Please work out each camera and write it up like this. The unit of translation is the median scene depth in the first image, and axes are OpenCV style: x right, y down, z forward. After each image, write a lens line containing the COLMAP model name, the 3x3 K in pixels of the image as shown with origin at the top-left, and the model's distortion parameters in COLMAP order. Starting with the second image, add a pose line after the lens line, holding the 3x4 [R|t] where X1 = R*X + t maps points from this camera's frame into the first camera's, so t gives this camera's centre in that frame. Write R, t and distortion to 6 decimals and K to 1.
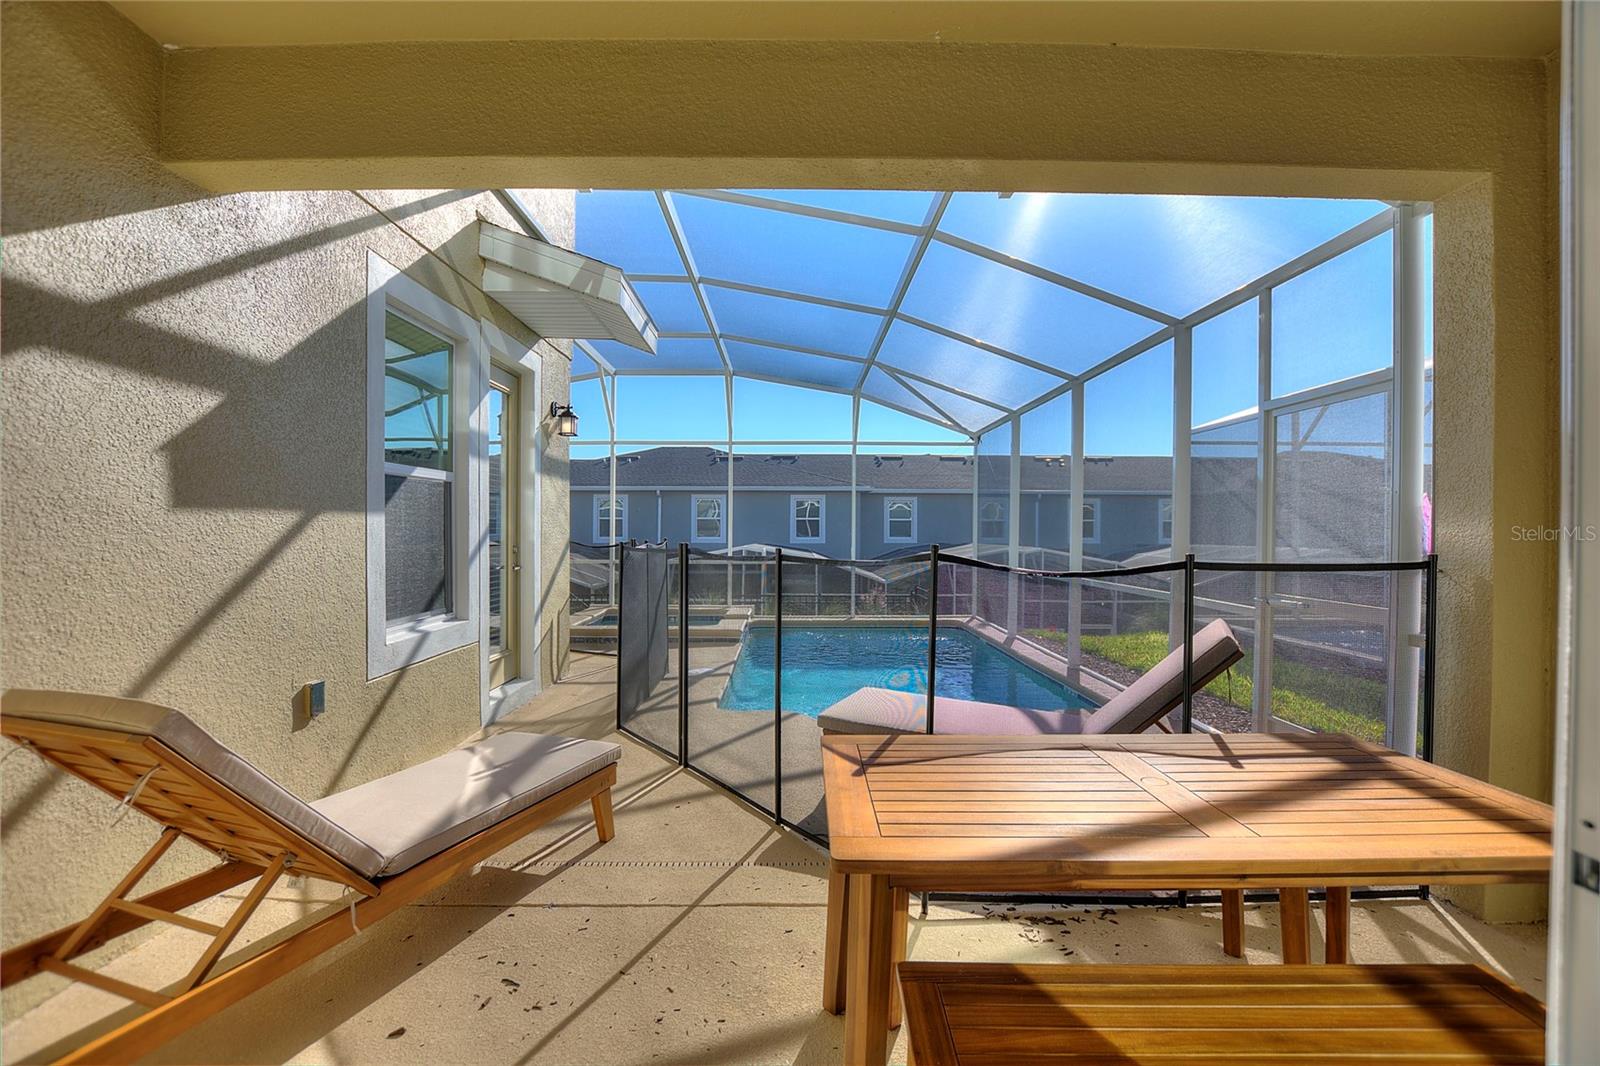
lens RADIAL K [[711.7, 0, 799.1], [0, 711.7, 535.7], [0, 0, 1]] dist [-0.021697, 0.000661]
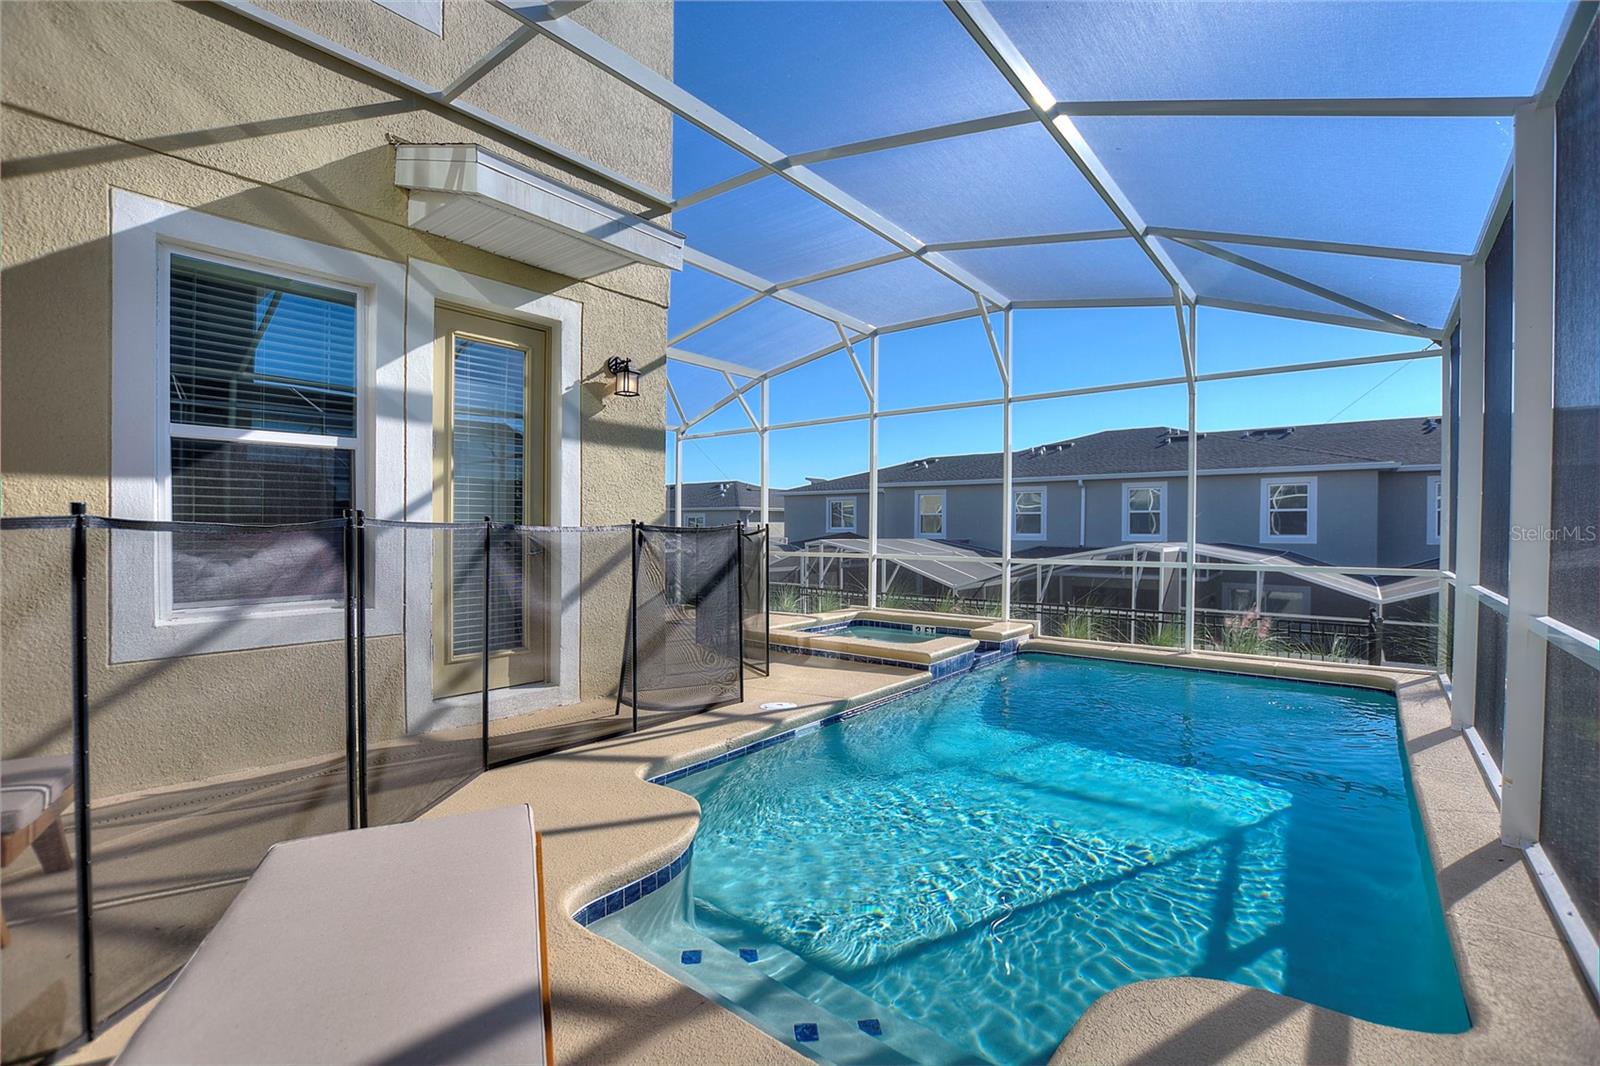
lens RADIAL K [[703.8, 0, 793.9], [0, 703.8, 537.5], [0, 0, 1]] dist [-0.025828, 0.000083]
pose [[0.765093, 0.009127, -0.643855, 0.448161], [-0.007362, 0.999958, 0.005426, 0.023050], [0.643877, 0.000589, 0.765129, 0.641434]]
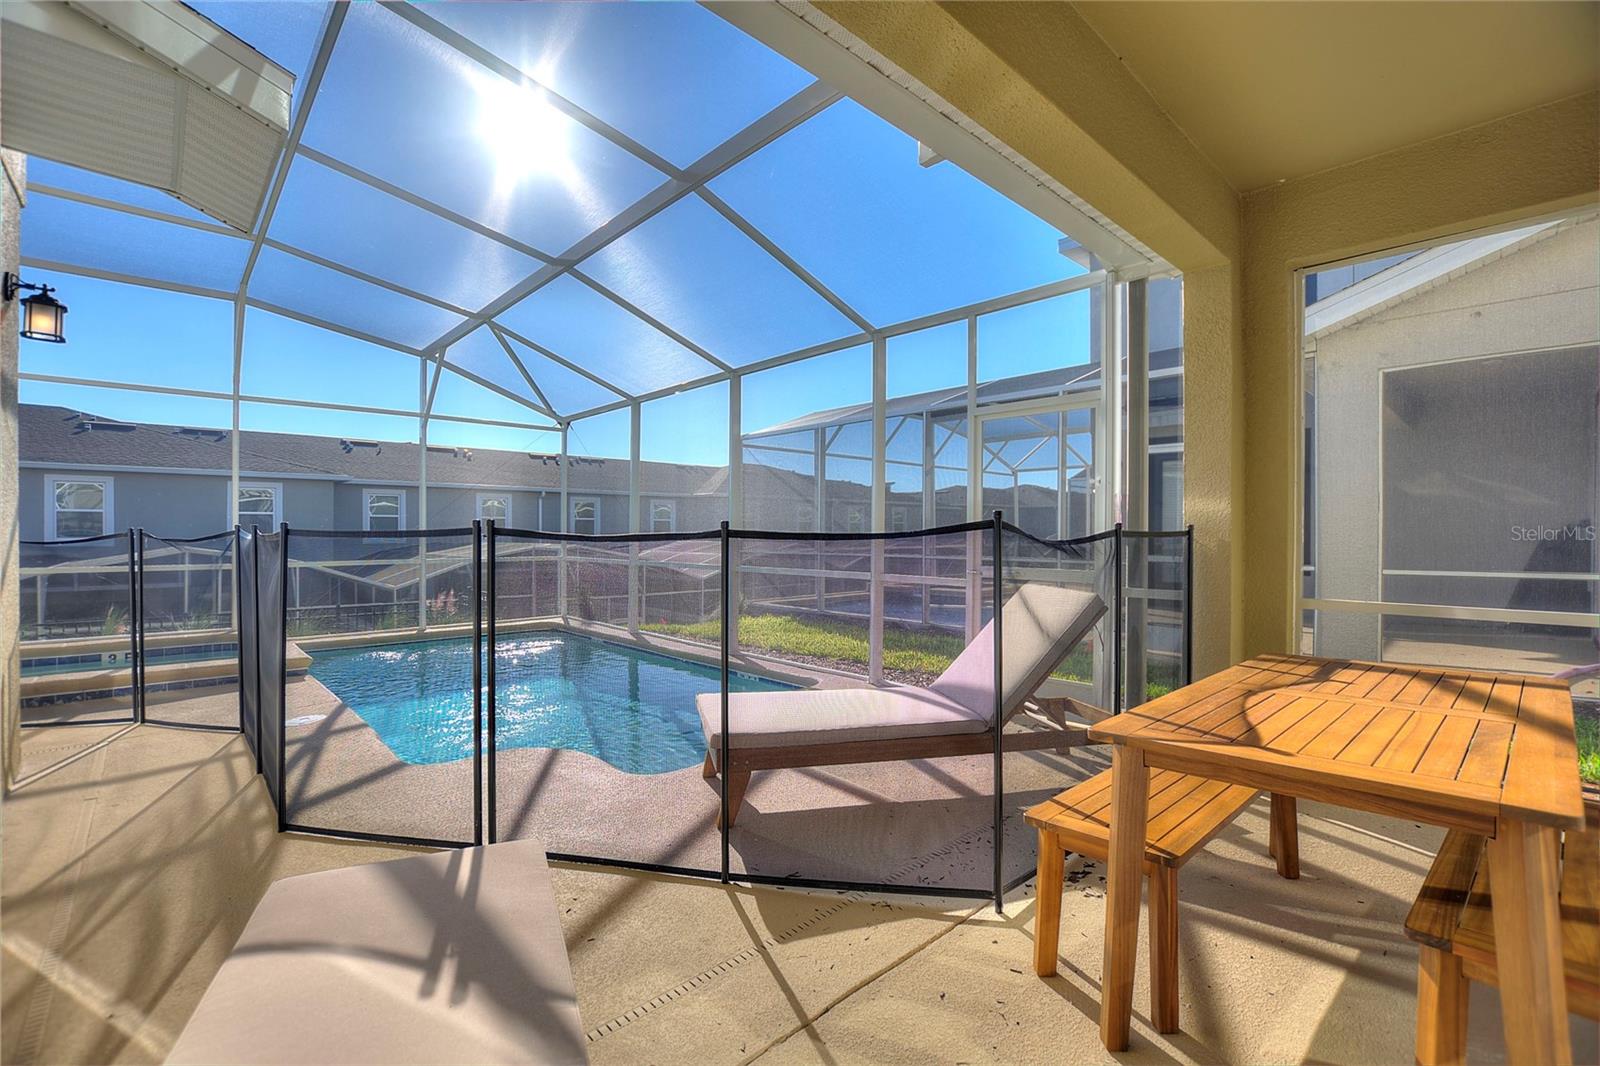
lens RADIAL K [[703.8, 0, 793.9], [0, 703.8, 537.5], [0, 0, 1]] dist [-0.025828, 0.000083]
pose [[0.740354, -0.006393, 0.672186, -0.319594], [0.005986, 0.999978, 0.002917, 0.021927], [-0.672190, 0.001864, 0.740376, 0.264746]]
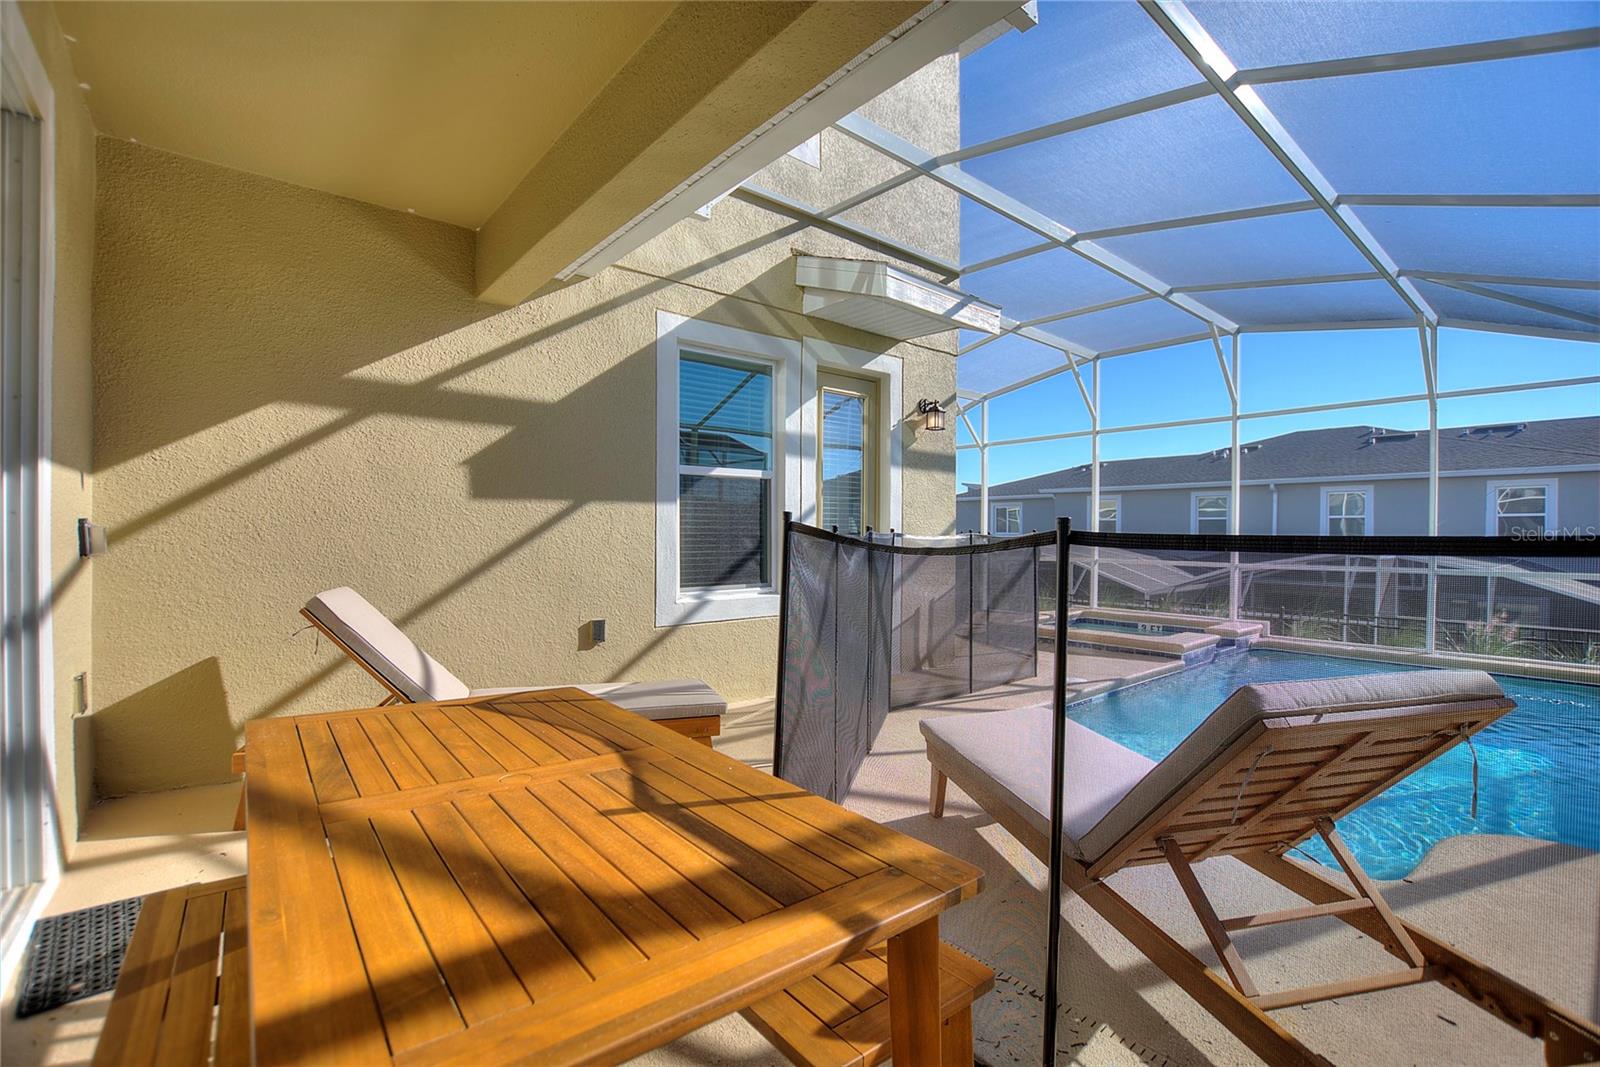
lens RADIAL K [[711.7, 0, 799.1], [0, 711.7, 536.2], [0, 0, 1]] dist [-0.021697, 0.000661]
pose [[0.638963, 0.004059, -0.769227, 0.440977], [-0.008819, 0.999959, -0.002049, 0.022626], [0.769187, 0.008093, 0.638972, 0.243155]]
